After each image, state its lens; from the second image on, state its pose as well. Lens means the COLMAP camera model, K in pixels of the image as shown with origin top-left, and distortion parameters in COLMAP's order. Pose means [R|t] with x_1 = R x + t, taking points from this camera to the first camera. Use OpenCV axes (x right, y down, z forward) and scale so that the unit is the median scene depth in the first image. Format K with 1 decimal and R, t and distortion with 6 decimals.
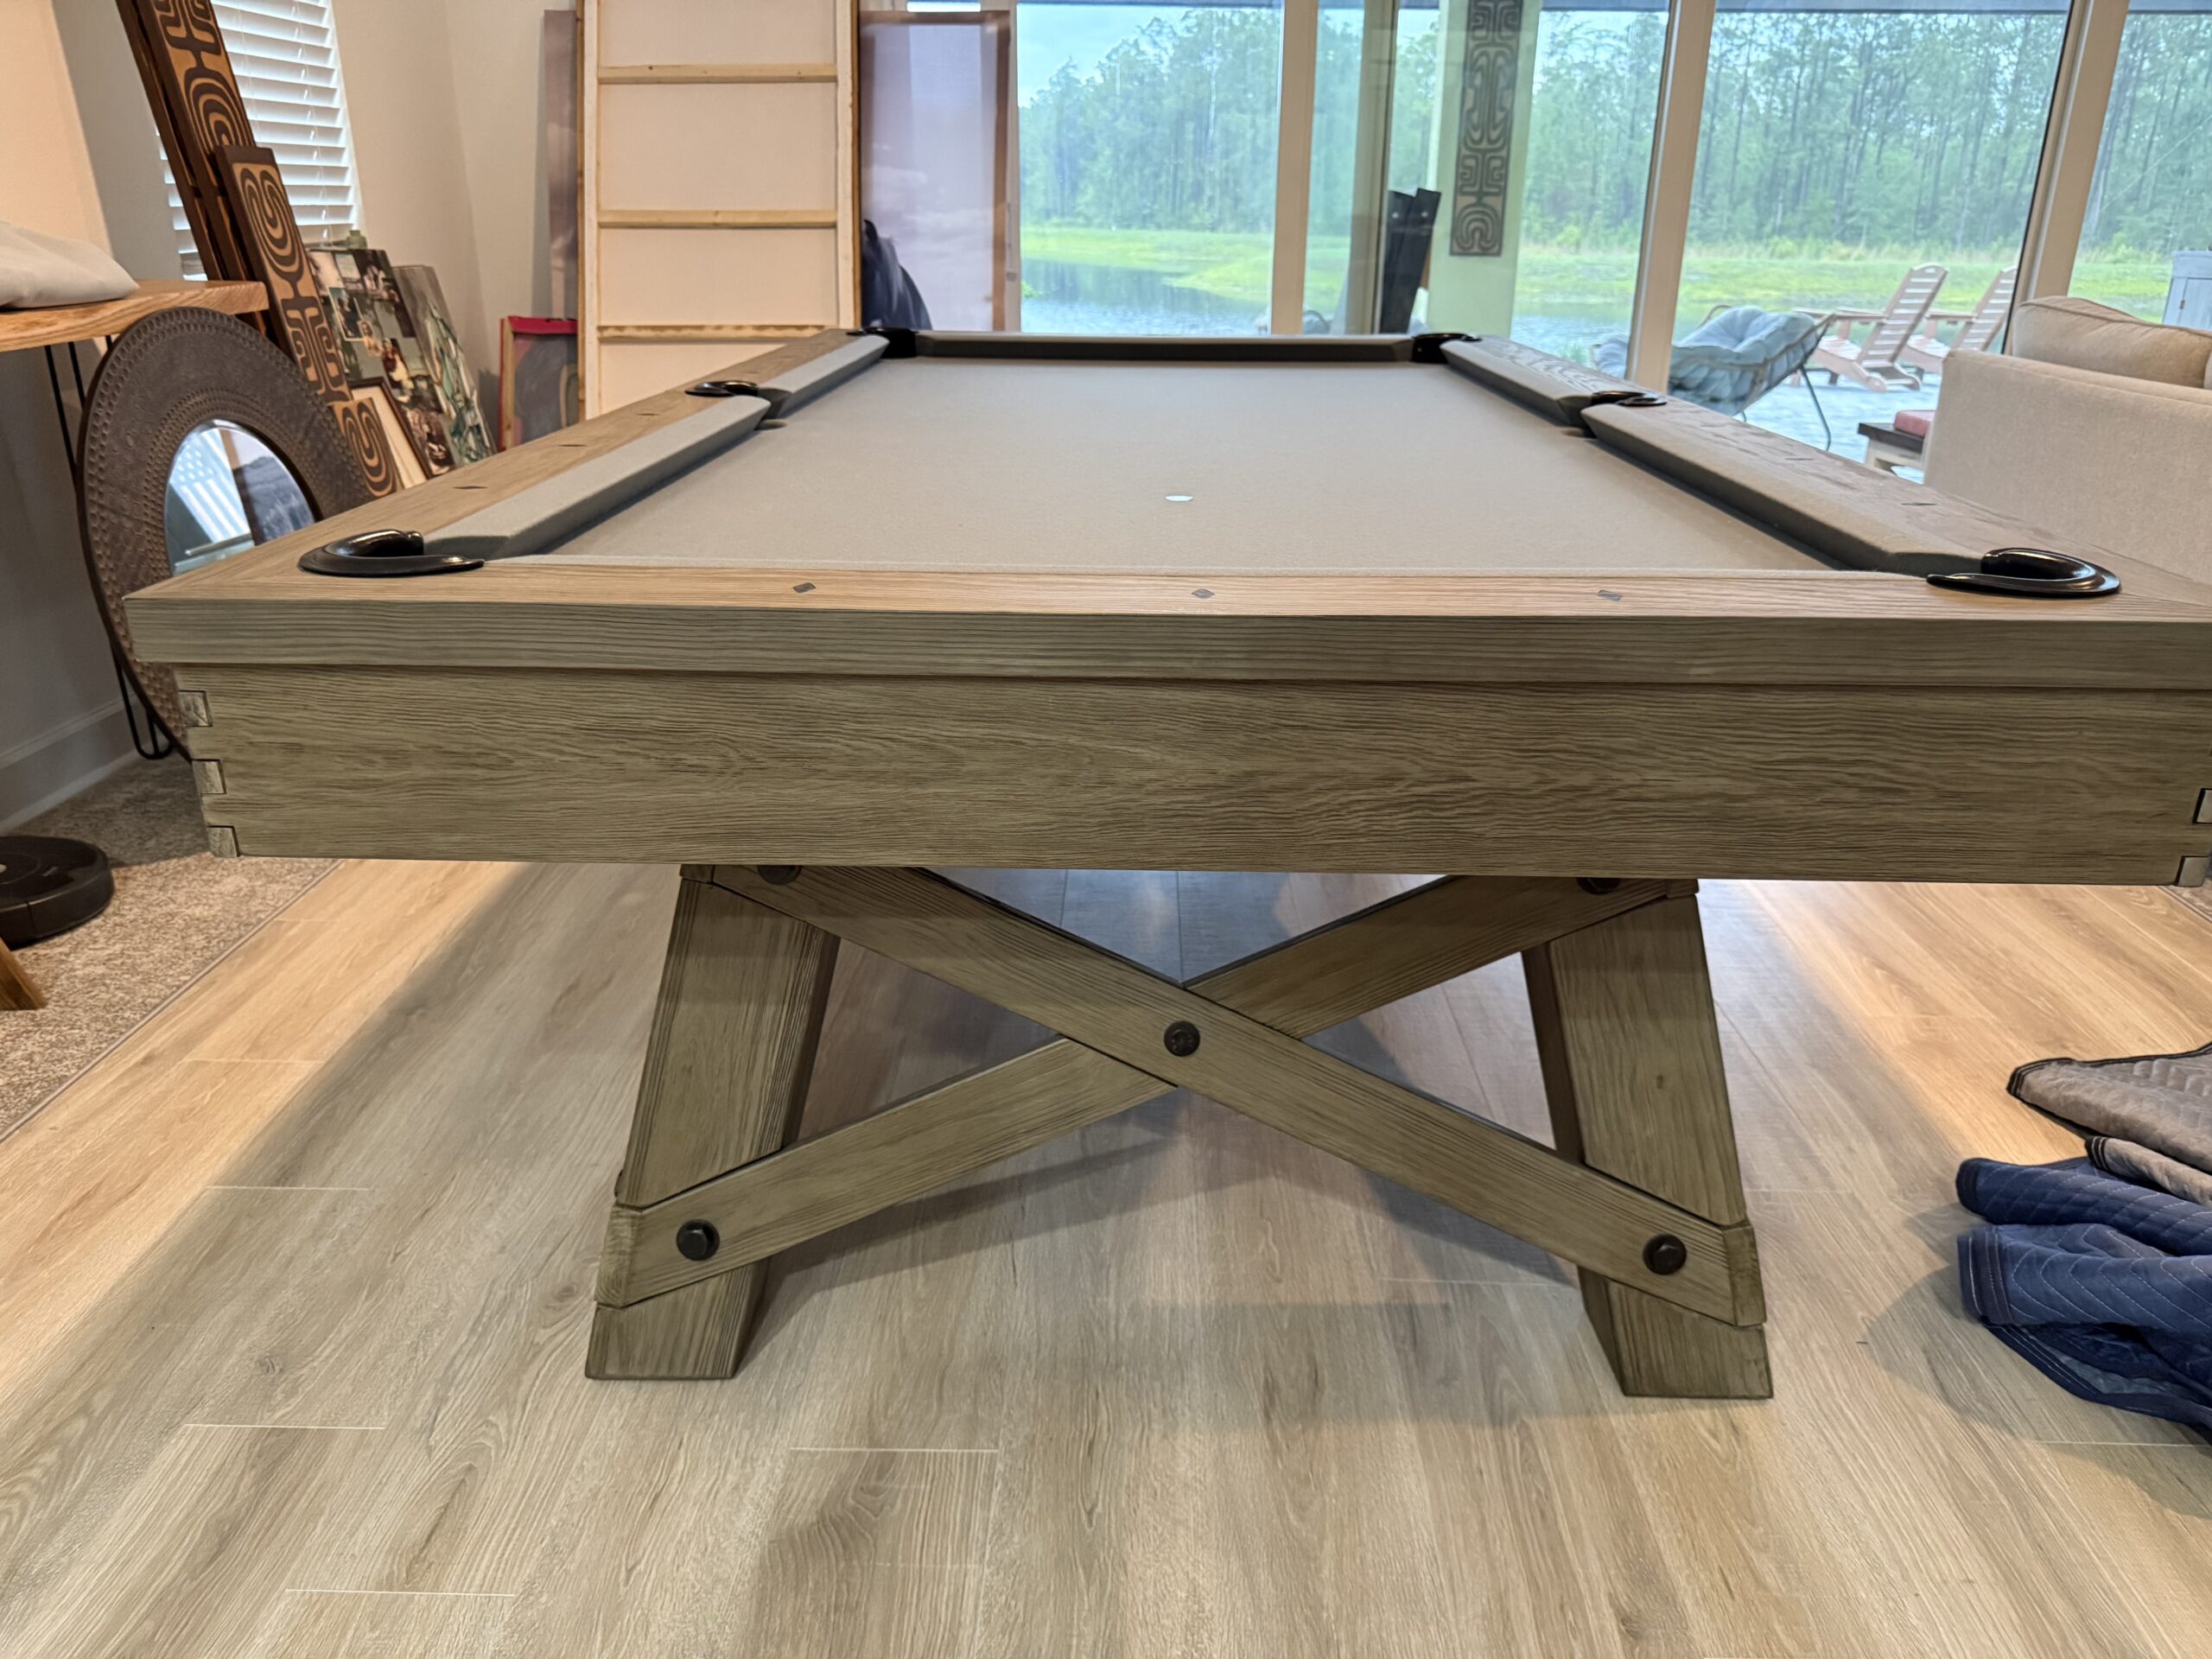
lens RADIAL K [[1582.3, 0, 1112.2], [0, 1582.3, 810.7], [0, 0, 1]] dist [0.033009, -0.044594]
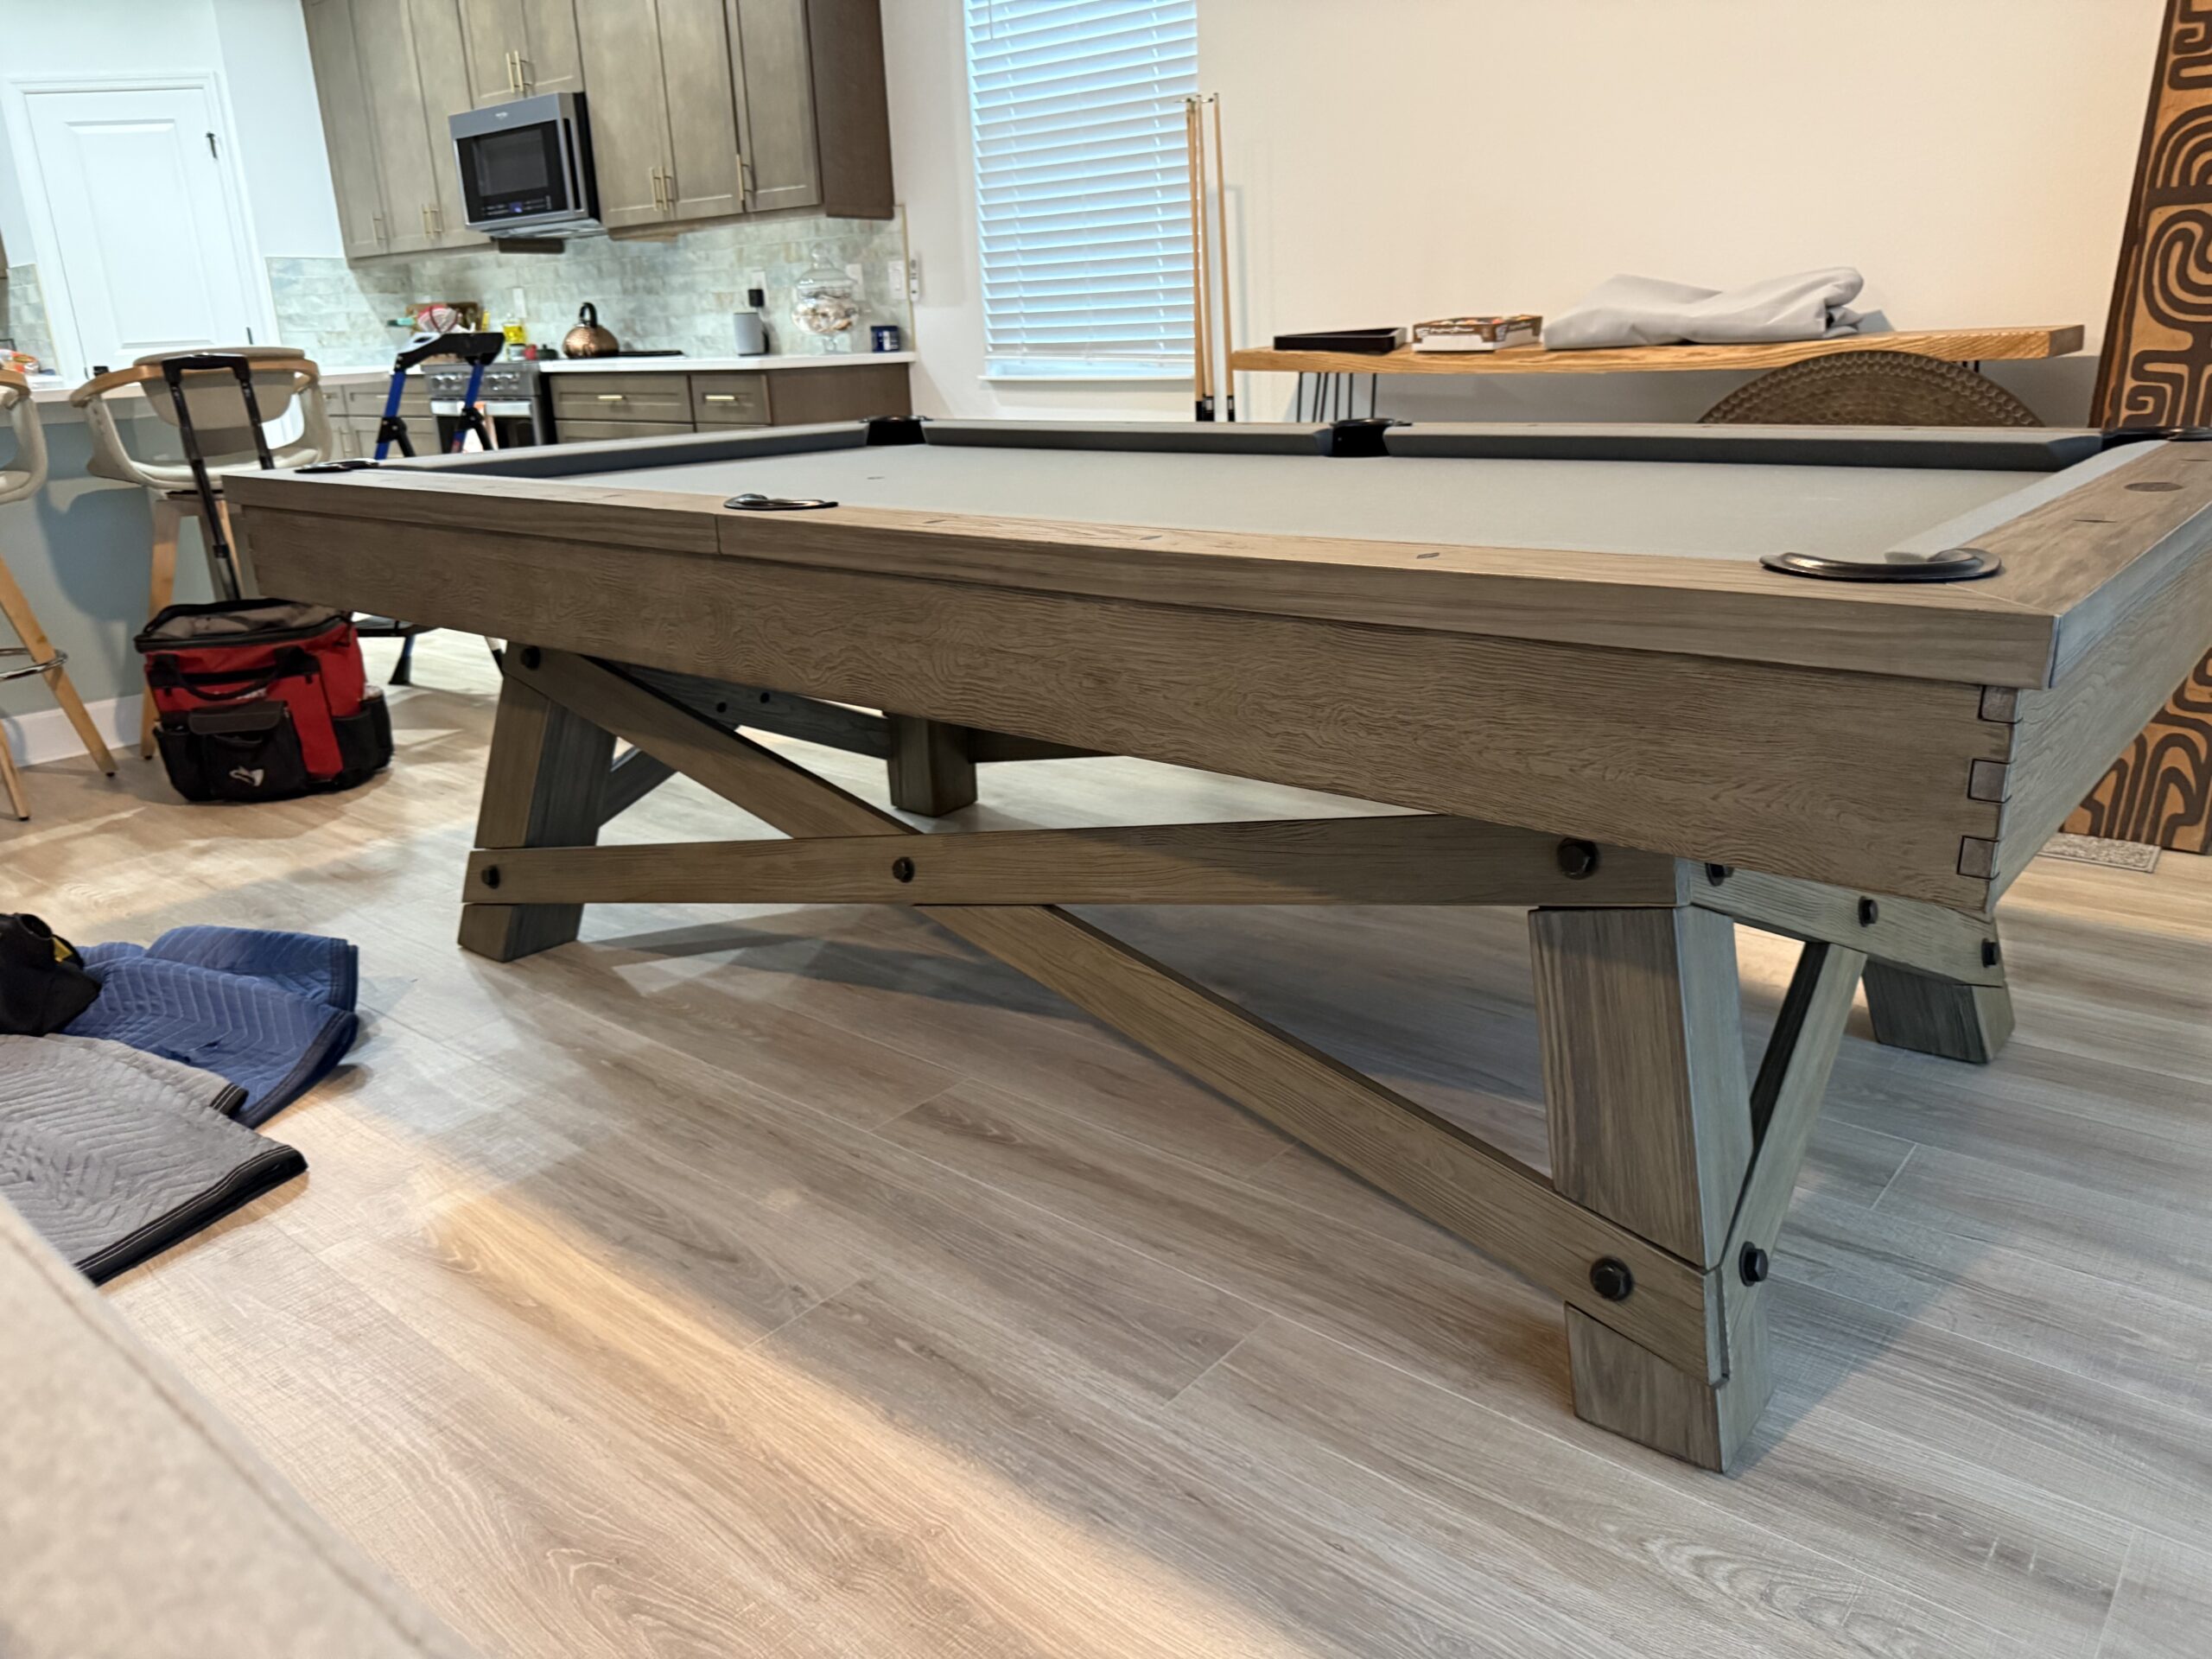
lens RADIAL K [[1582.3, 0, 1122.0], [0, 1582.3, 828.8], [0, 0, 1]] dist [0.033009, -0.044594]
pose [[-0.627194, 0.249233, -0.737909, 1.241554], [-0.247567, 0.834491, 0.492276, -0.821685], [0.738470, 0.491435, -0.461686, 2.325392]]
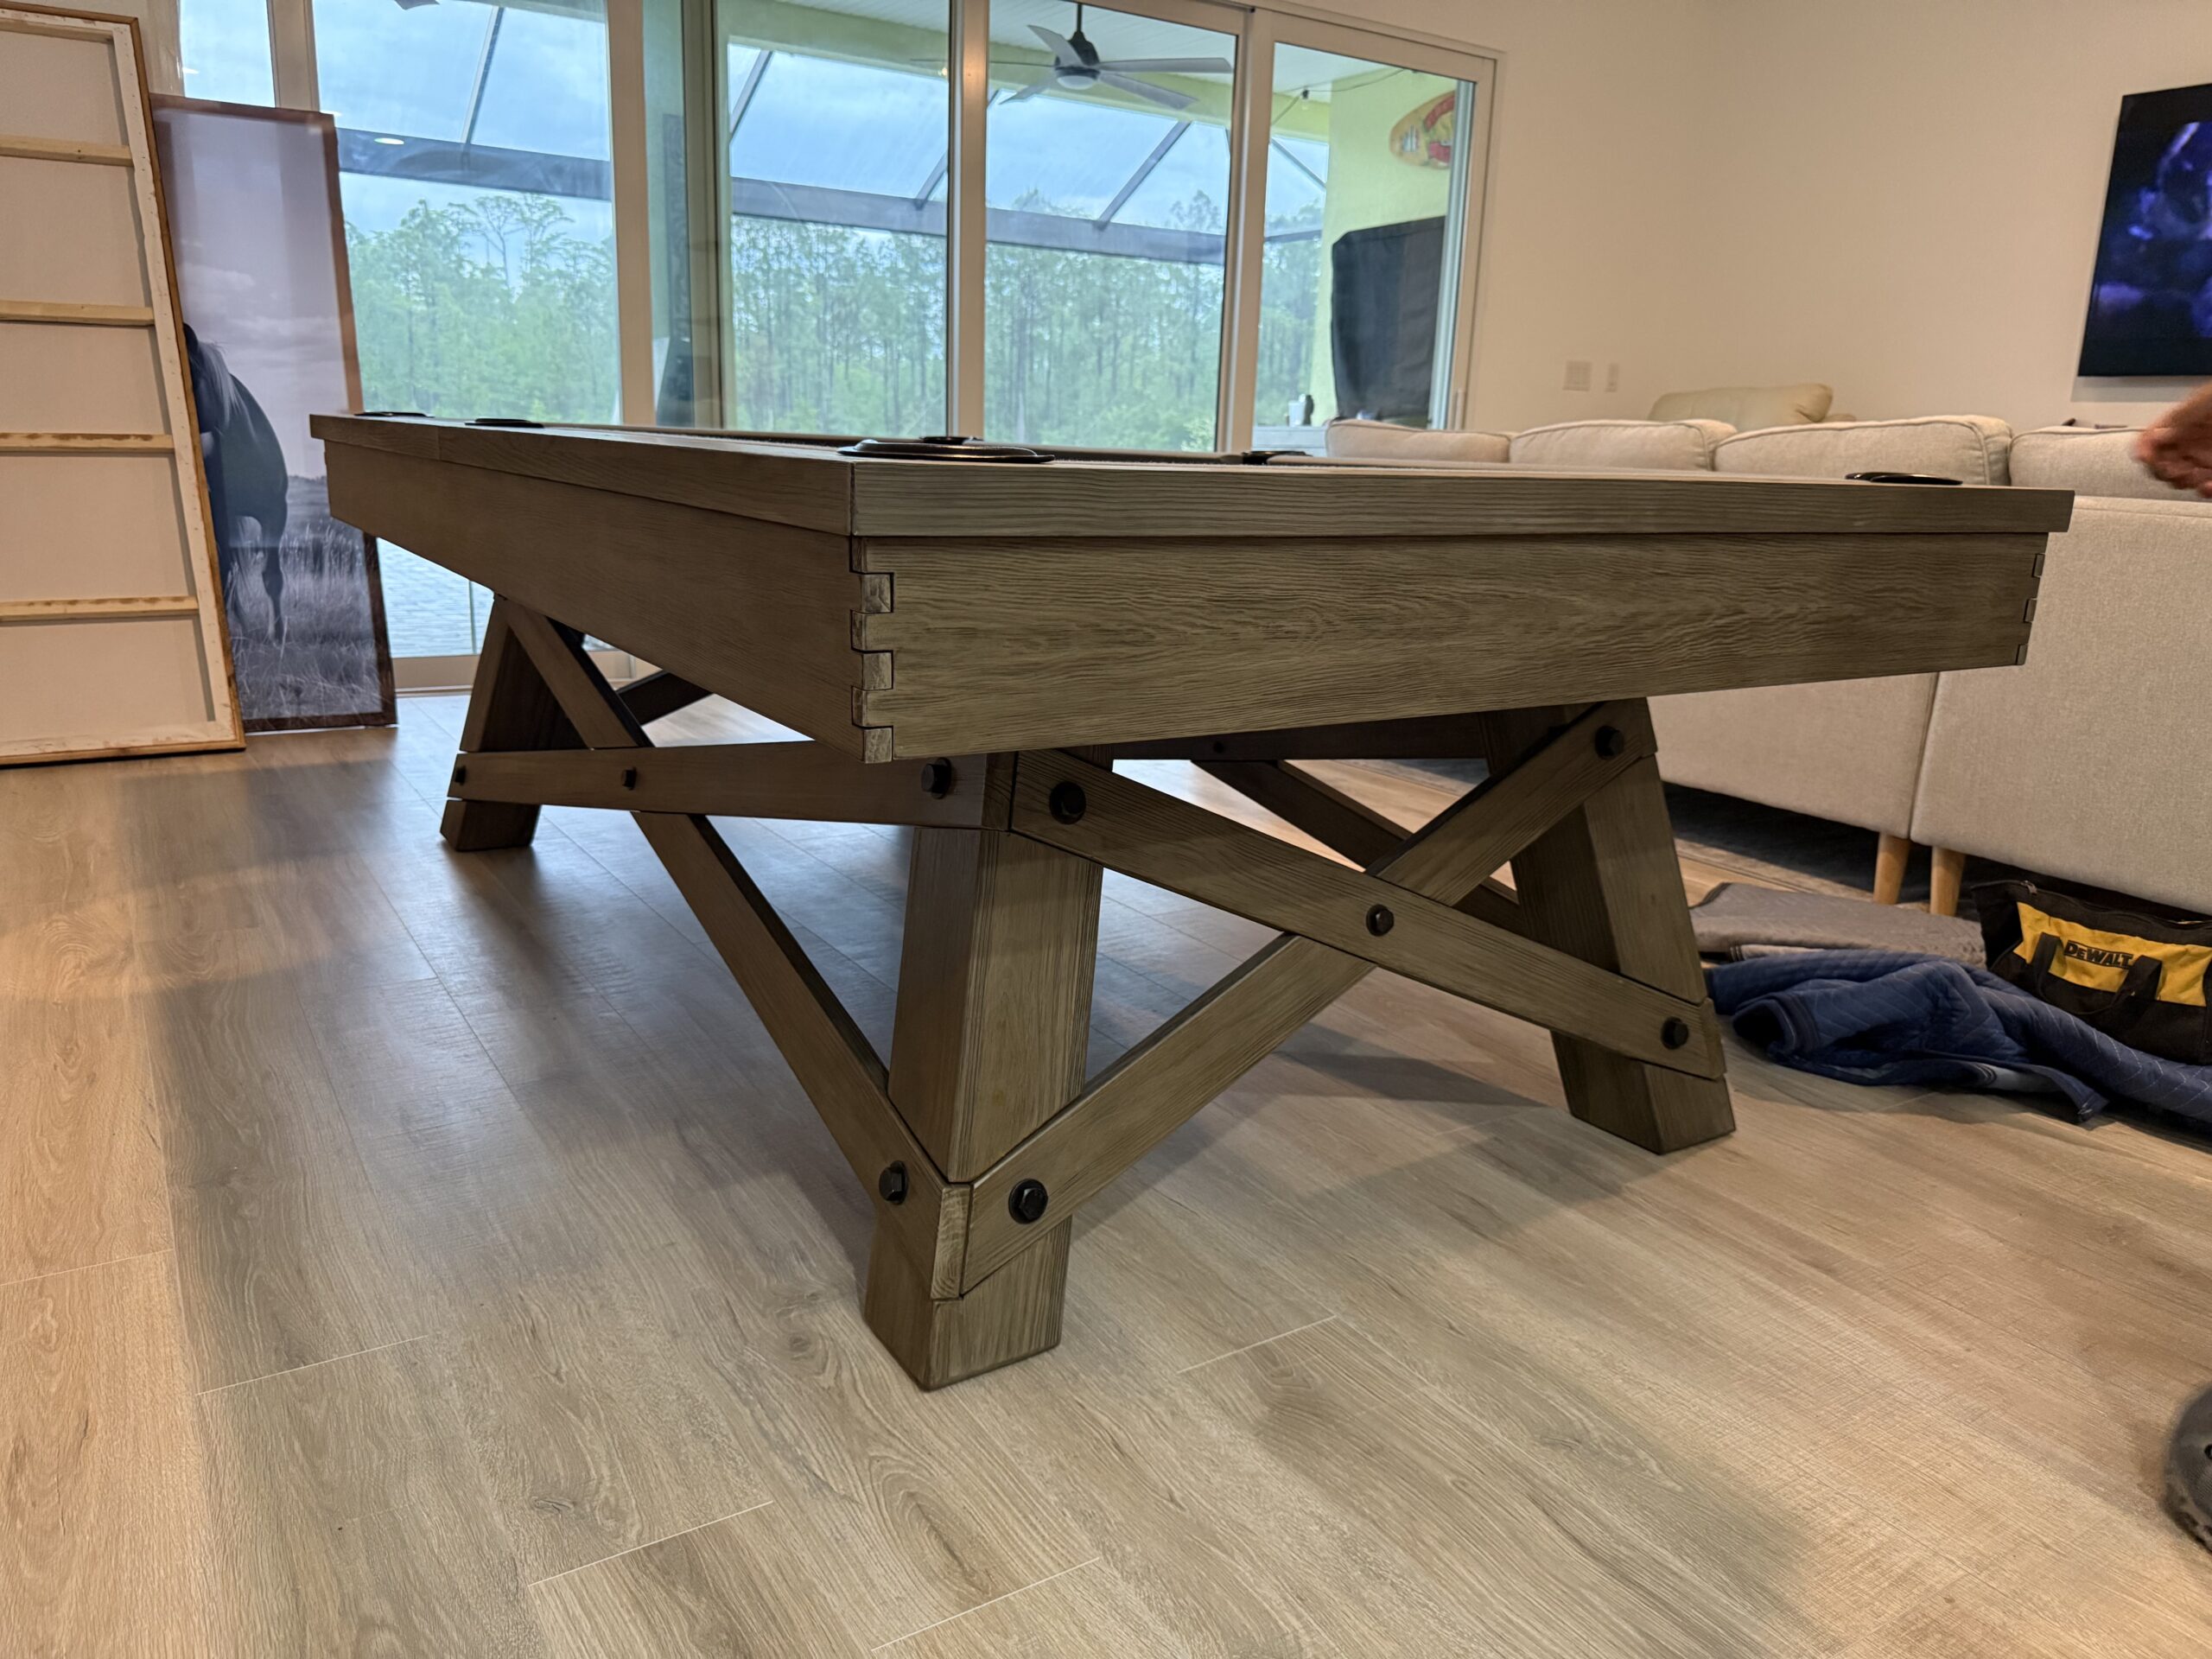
lens RADIAL K [[1582.3, 0, 1106.8], [0, 1582.3, 810.2], [0, 0, 1]] dist [0.033009, -0.044594]
pose [[0.832839, -0.106757, 0.543123, -0.713212], [0.168872, 0.983449, -0.065644, 0.104631], [-0.527126, 0.146390, 0.837083, 0.124900]]
